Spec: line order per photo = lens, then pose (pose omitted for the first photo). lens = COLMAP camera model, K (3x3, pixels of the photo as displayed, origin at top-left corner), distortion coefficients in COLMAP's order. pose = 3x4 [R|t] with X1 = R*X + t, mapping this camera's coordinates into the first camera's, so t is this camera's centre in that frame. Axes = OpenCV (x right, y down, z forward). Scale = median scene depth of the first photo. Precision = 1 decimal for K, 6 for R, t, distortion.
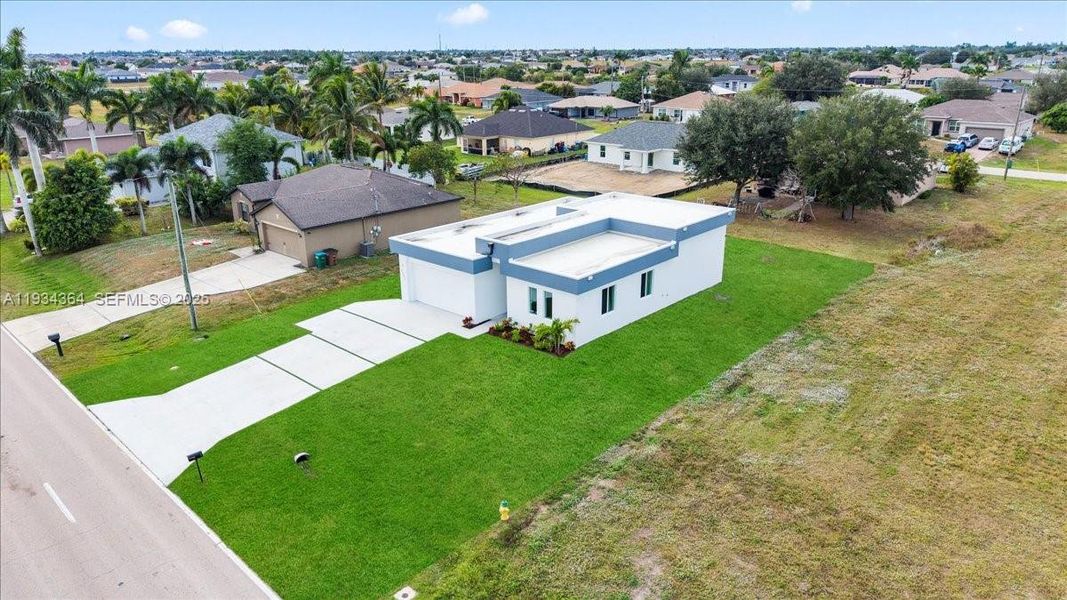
lens RADIAL K [[748.5, 0, 533.5], [0, 748.5, 300.0], [0, 0, 1]] dist [0.003153, 0.000218]
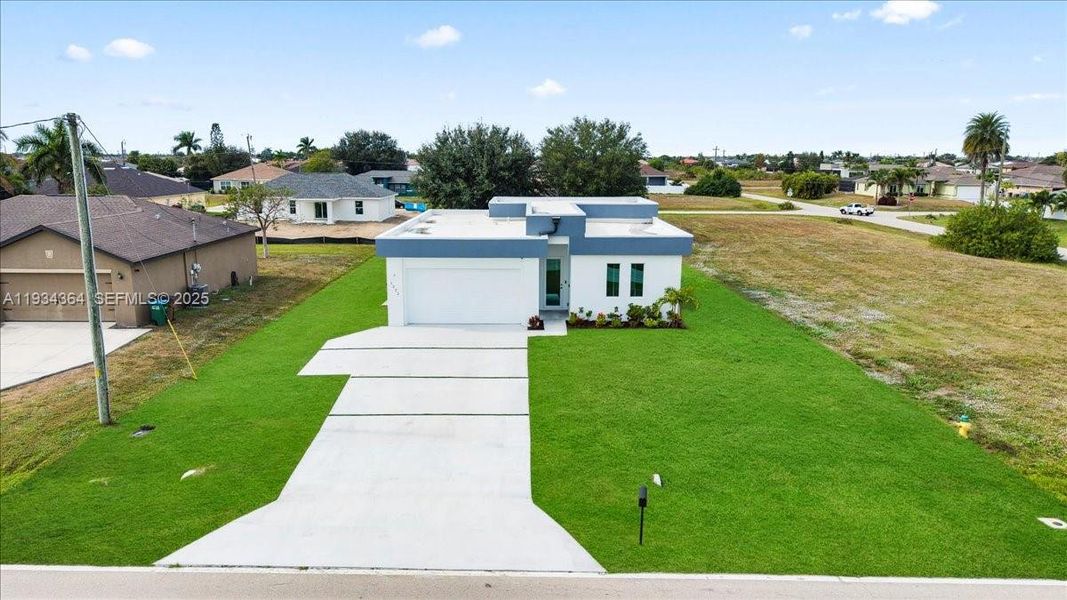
lens RADIAL K [[748.5, 0, 533.5], [0, 748.5, 300.0], [0, 0, 1]] dist [0.003153, 0.000218]
pose [[0.730755, -0.119396, 0.672118, -0.609118], [0.213530, 0.975158, -0.058930, 0.052575], [-0.648385, 0.186580, 0.738096, 0.419018]]
